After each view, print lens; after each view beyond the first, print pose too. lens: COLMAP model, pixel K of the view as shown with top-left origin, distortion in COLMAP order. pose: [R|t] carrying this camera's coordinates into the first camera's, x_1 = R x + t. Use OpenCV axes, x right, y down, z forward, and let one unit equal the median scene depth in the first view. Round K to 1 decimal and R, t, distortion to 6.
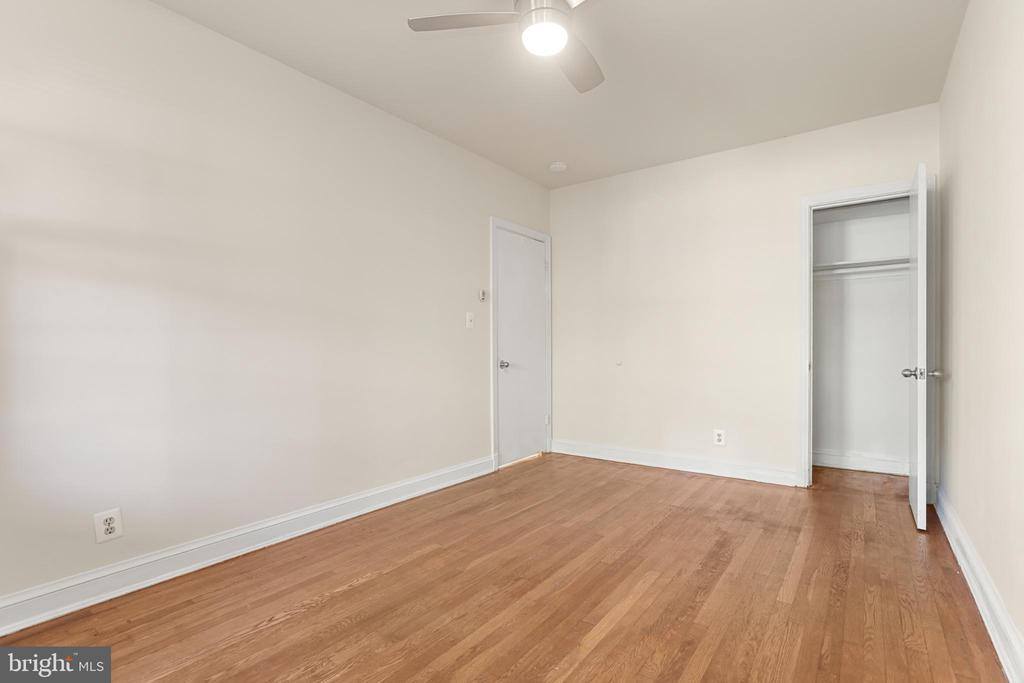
lens RADIAL K [[467.4, 0, 512.0], [0, 467.4, 341.5], [0, 0, 1]] dist [-0.038887, 0.017136]
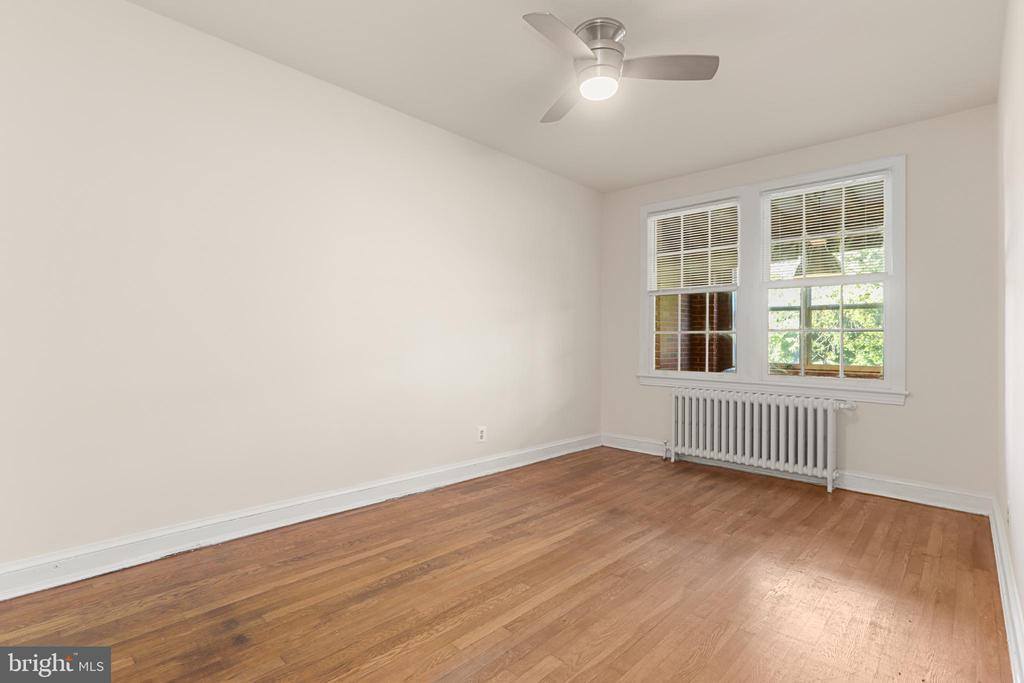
lens RADIAL K [[482.5, 0, 512.9], [0, 482.5, 343.9], [0, 0, 1]] dist [0.000659, 0.000060]
pose [[-0.992199, -0.005464, 0.124544, 0.123940], [-0.006956, 0.999909, -0.011544, 0.021754], [-0.124470, -0.012320, -0.992147, 2.109885]]
